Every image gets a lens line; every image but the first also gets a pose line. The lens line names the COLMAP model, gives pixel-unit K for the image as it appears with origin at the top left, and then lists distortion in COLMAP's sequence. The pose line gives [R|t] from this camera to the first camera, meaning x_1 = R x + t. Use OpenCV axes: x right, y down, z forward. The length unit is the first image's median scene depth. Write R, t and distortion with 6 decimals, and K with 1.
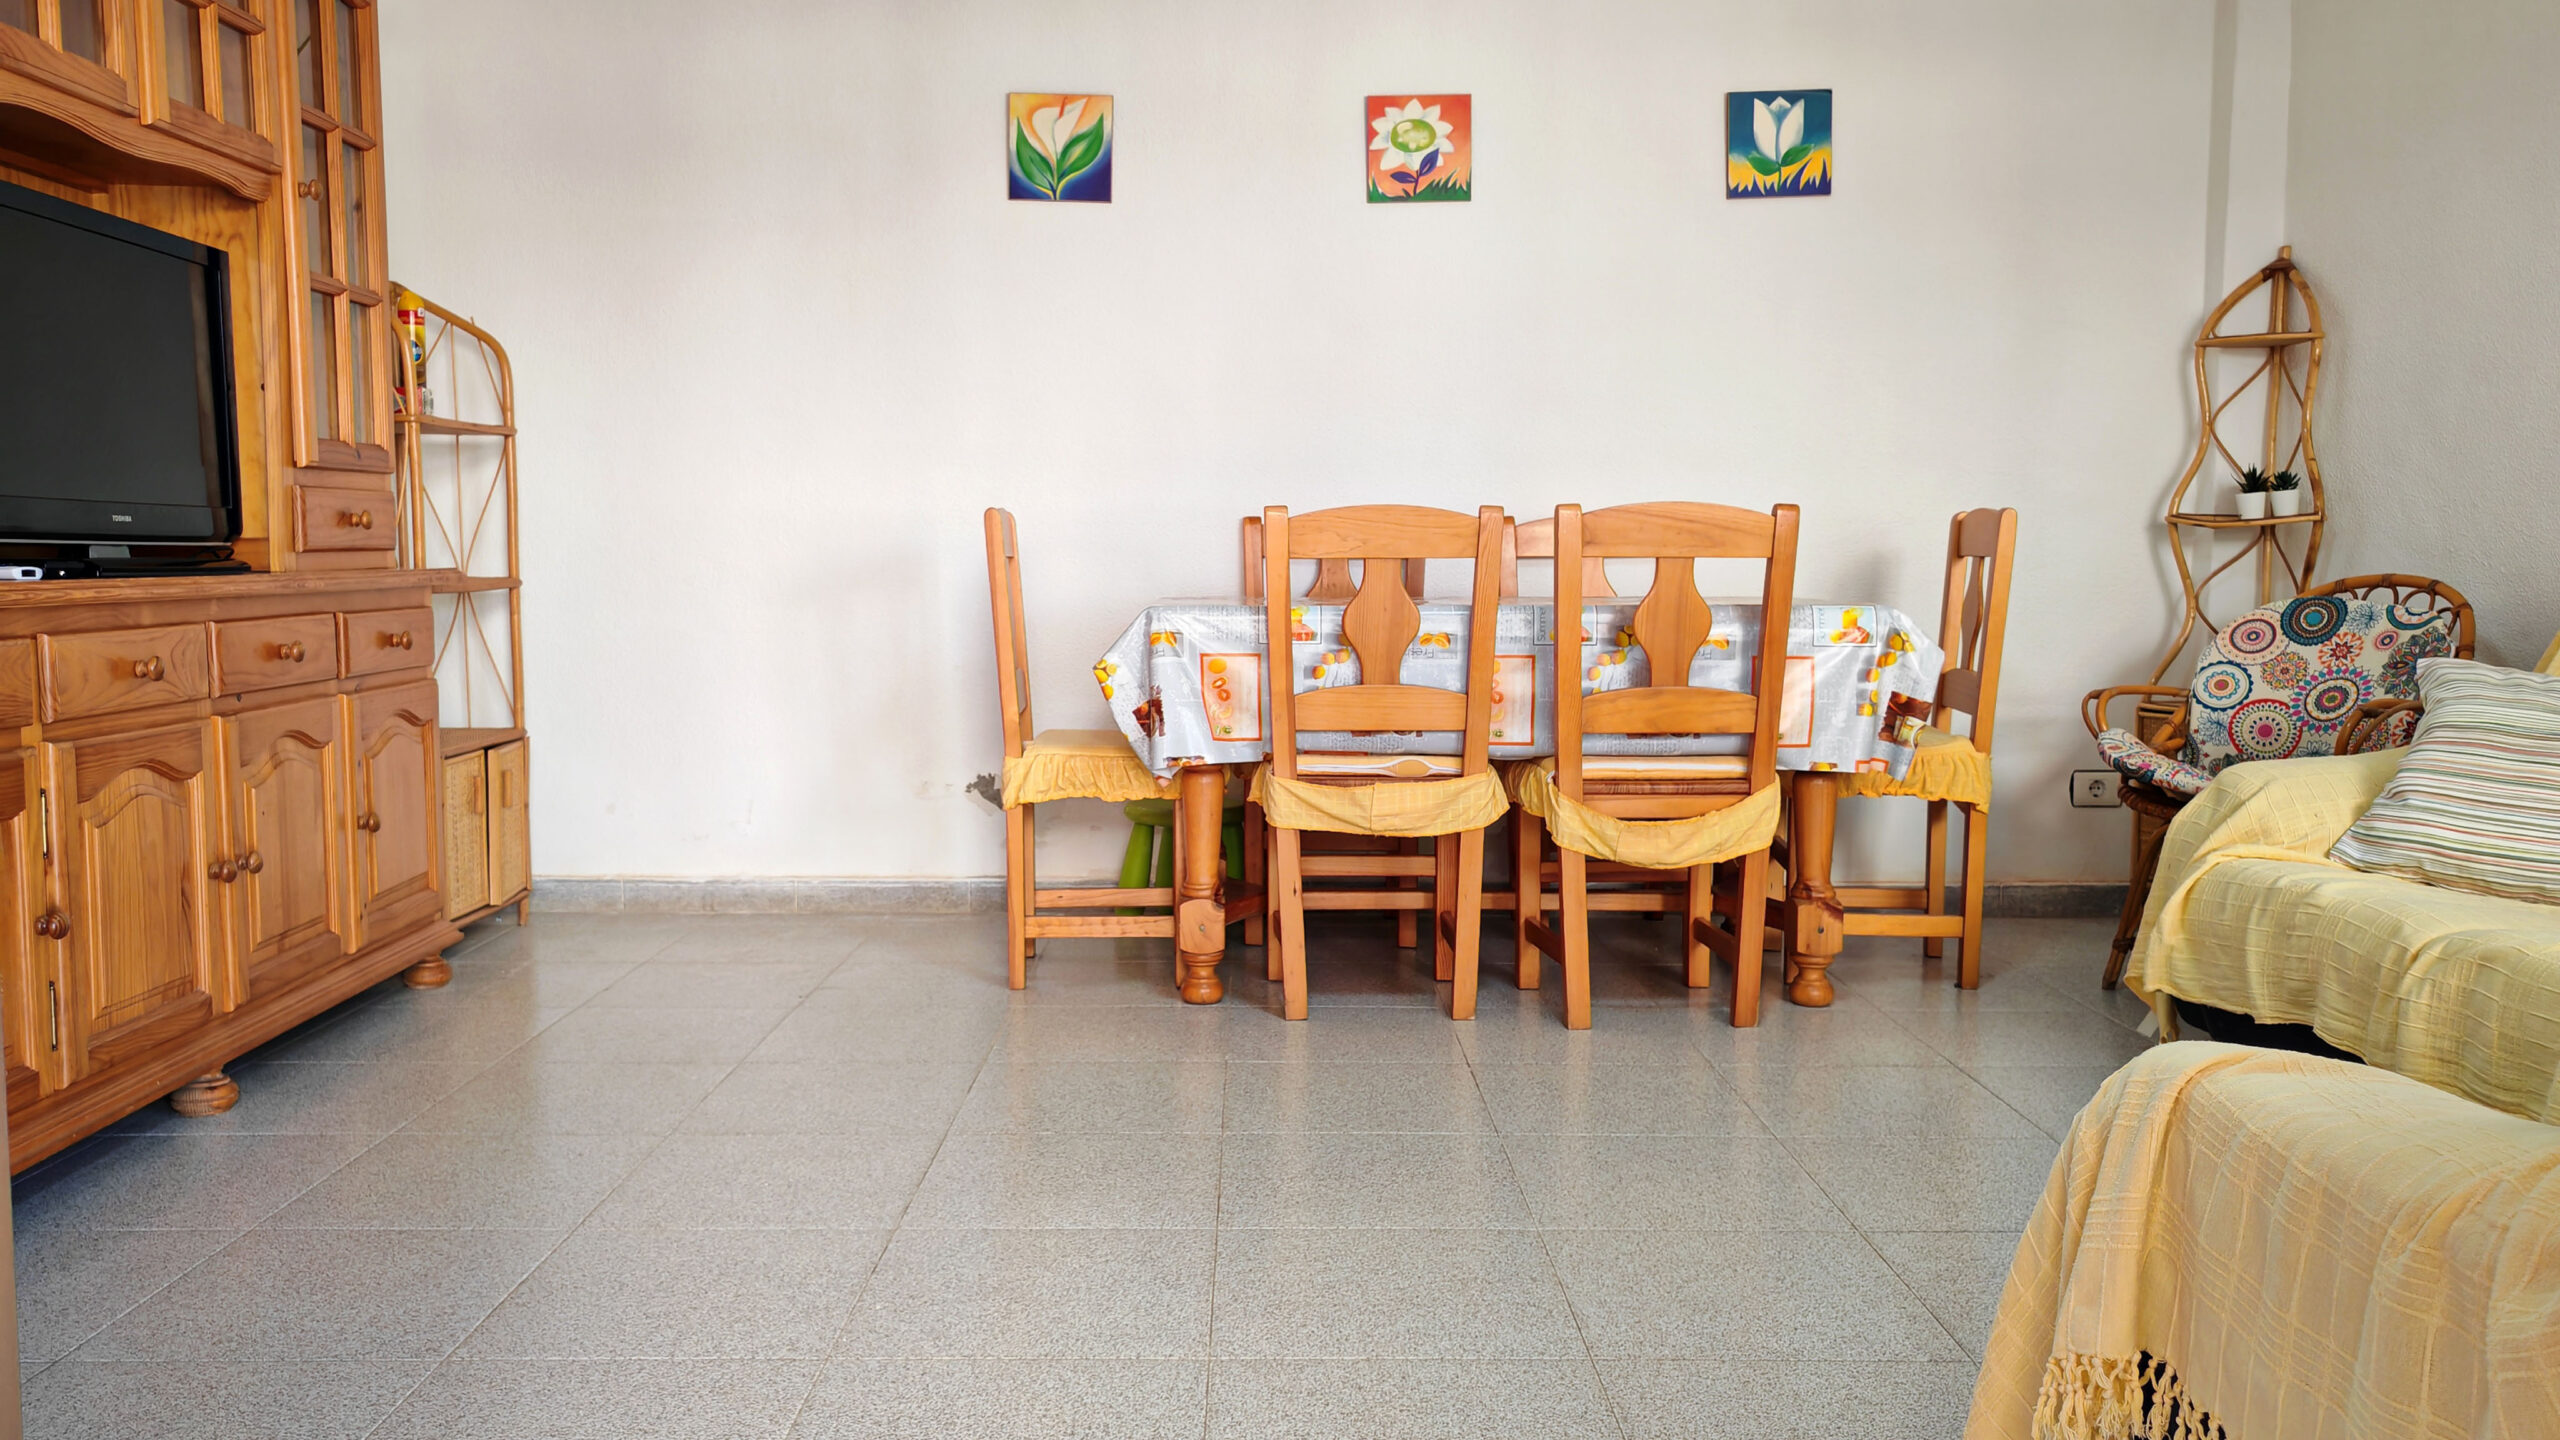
lens RADIAL K [[1929.3, 0, 1280.0], [0, 1929.3, 720.0], [0, 0, 1]] dist [0.013317, 0.001702]
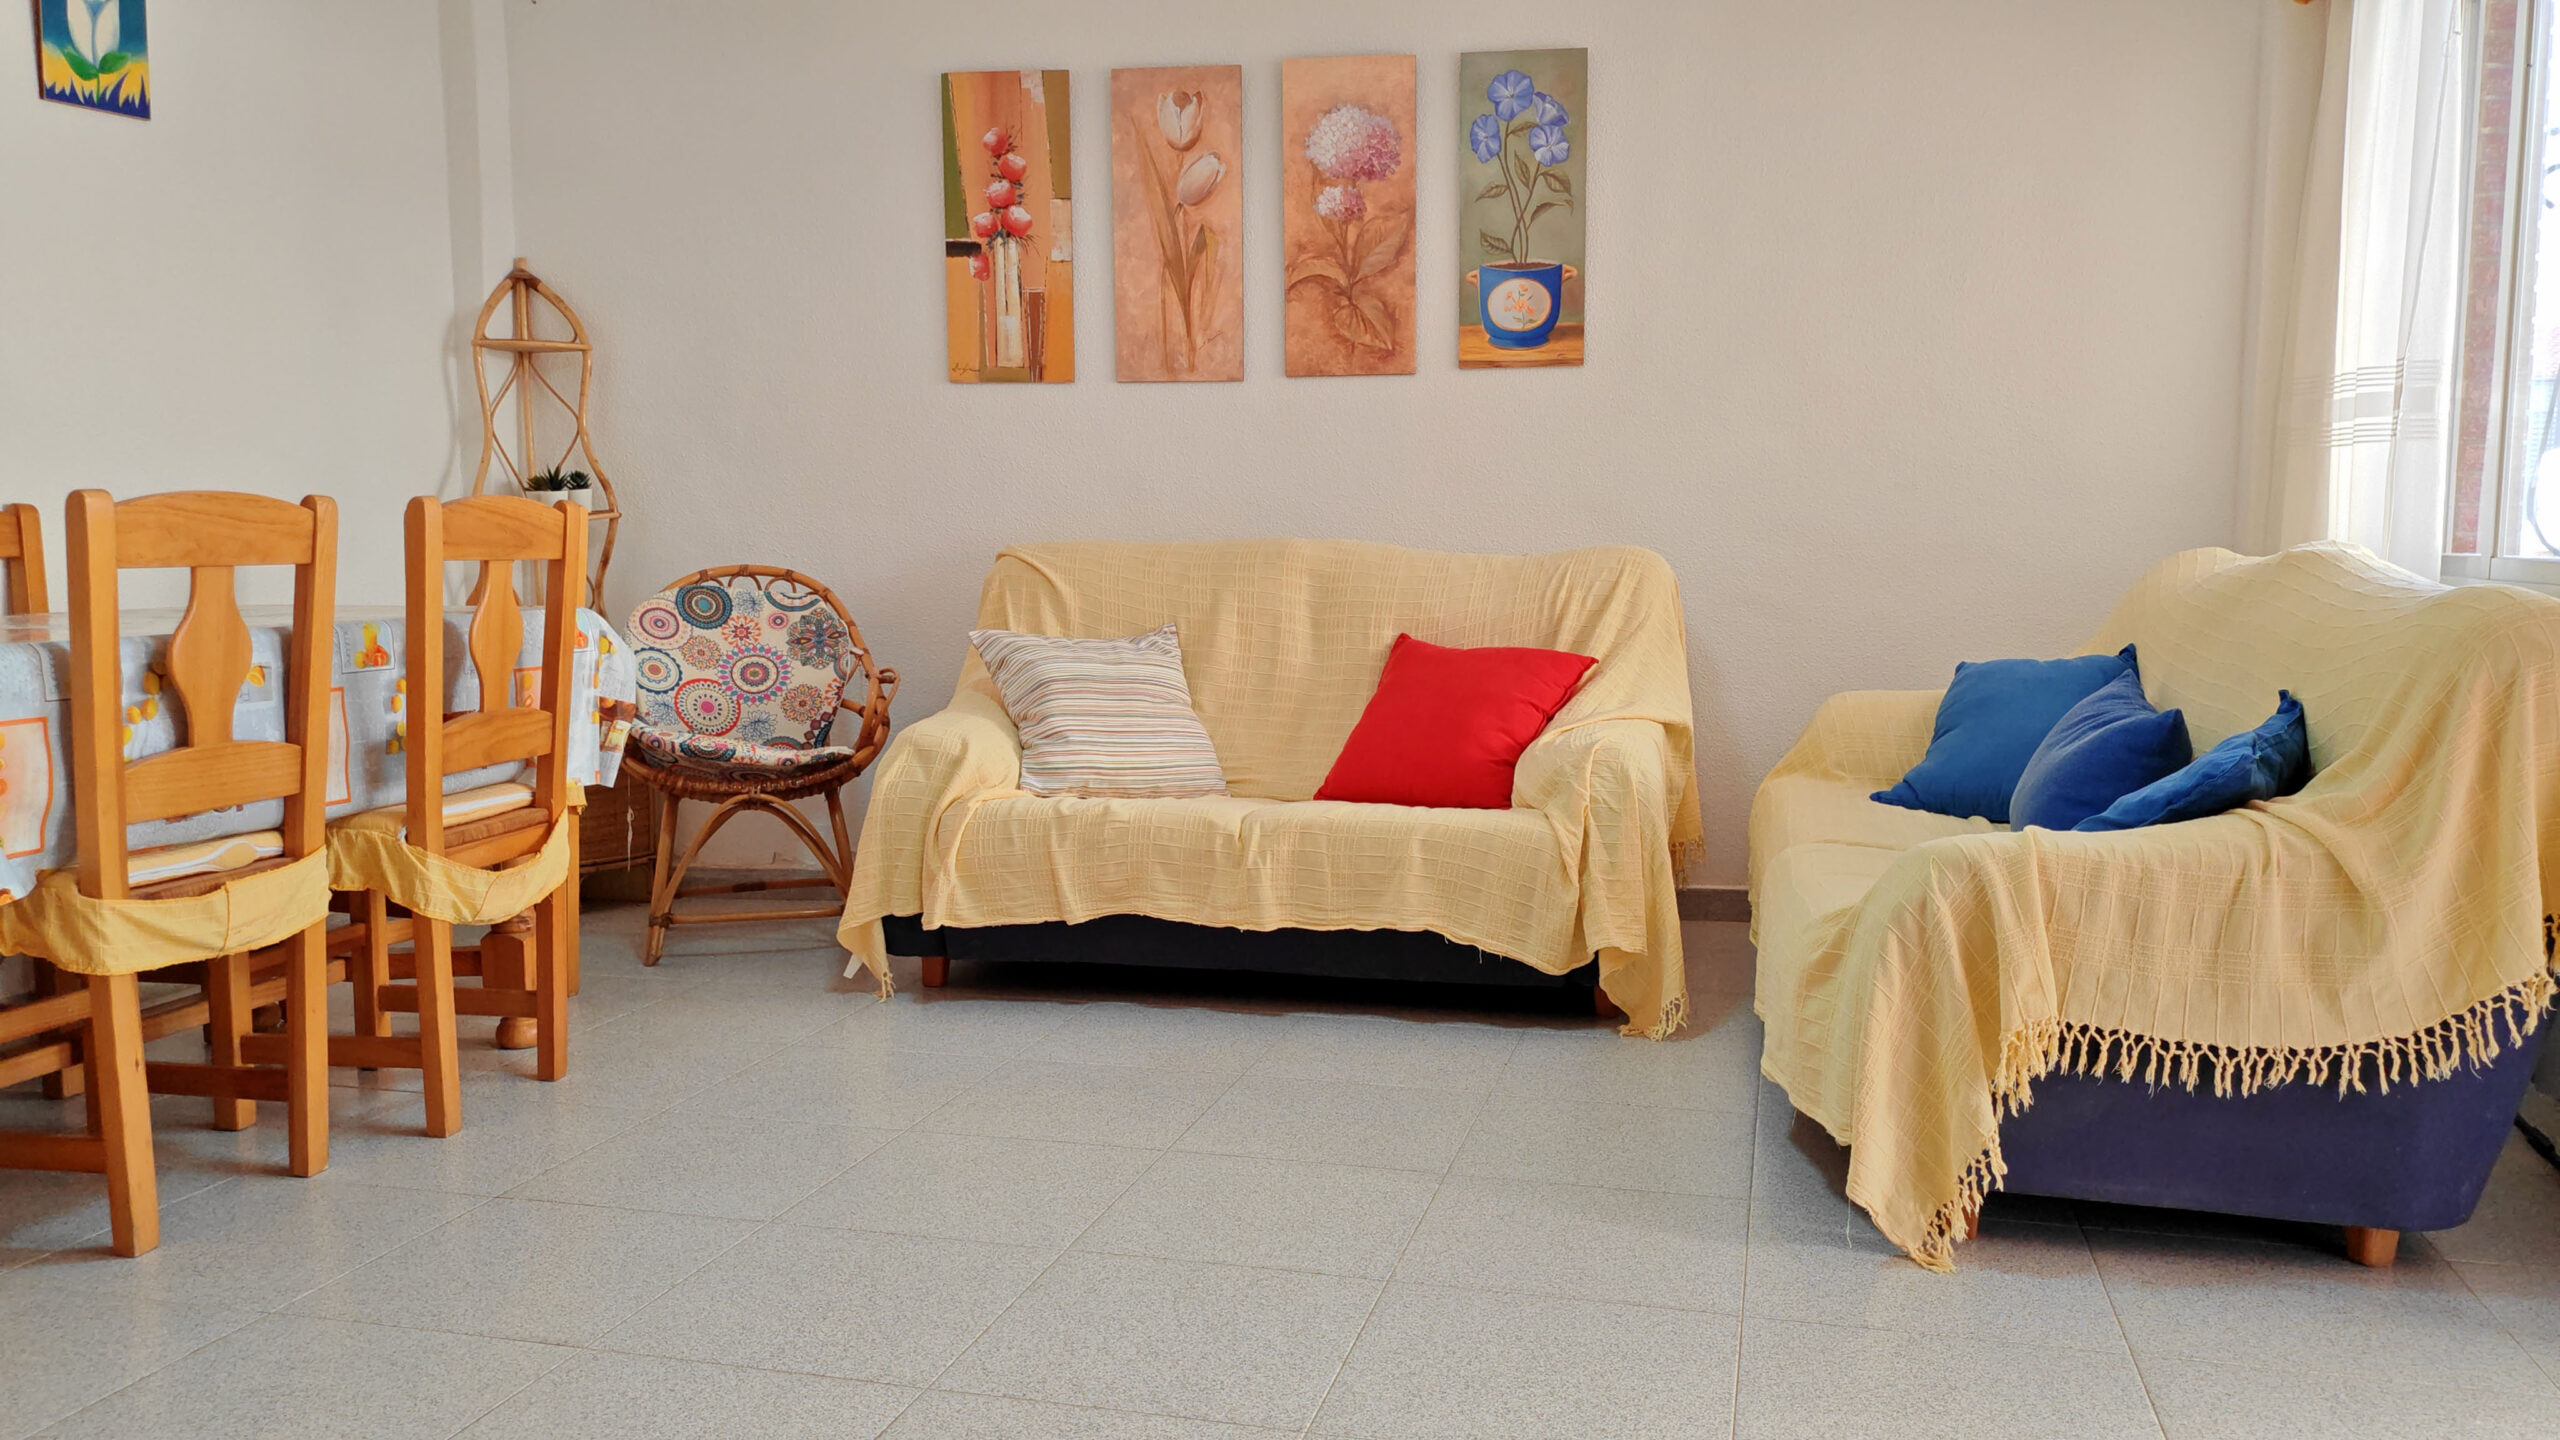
lens RADIAL K [[1929.3, 0, 1280.0], [0, 1929.3, 720.0], [0, 0, 1]] dist [0.013317, 0.001702]
pose [[0.273258, -0.097287, 0.957009, -0.462250], [0.087091, 0.993289, 0.076107, -0.042307], [-0.957990, 0.062550, 0.279897, 0.362403]]
